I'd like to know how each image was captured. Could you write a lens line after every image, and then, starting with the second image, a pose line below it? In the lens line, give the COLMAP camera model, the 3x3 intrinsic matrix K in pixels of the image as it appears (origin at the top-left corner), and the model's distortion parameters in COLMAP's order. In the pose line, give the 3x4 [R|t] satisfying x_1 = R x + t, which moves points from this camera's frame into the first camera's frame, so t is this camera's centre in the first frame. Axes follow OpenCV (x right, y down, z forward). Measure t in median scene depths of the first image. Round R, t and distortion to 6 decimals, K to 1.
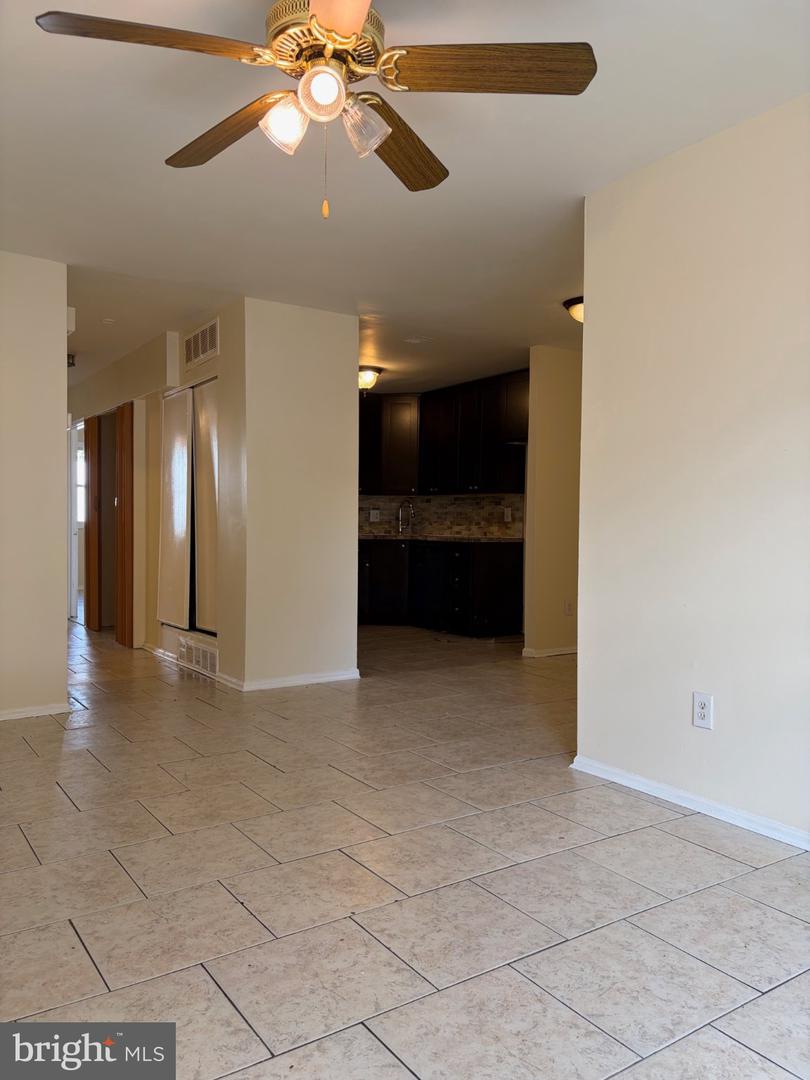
lens RADIAL K [[821.9, 0, 405.0], [0, 821.9, 540.0], [0, 0, 1]] dist [0.041203, -0.033210]
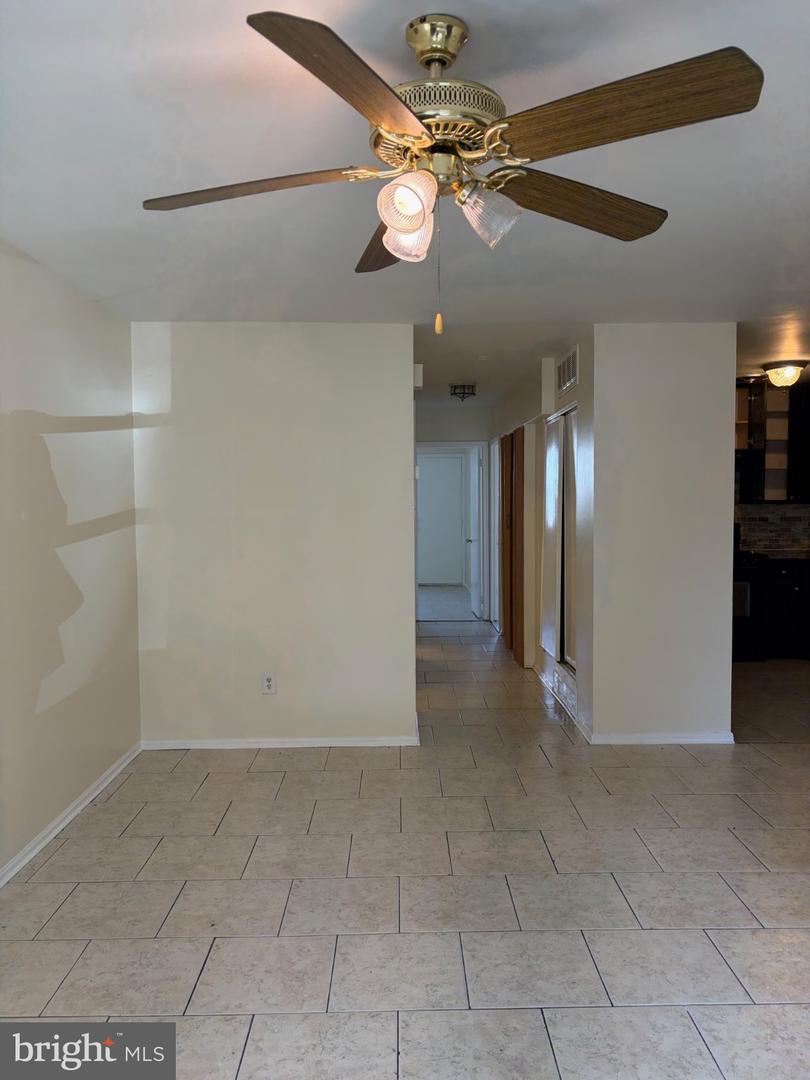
lens RADIAL K [[821.9, 0, 405.0], [0, 821.9, 540.0], [0, 0, 1]] dist [0.041203, -0.033210]
pose [[0.833479, 0.013696, -0.552381, 0.205610], [0.004017, 0.999516, 0.030843, -0.112709], [0.552536, -0.027925, 0.833021, 0.139936]]
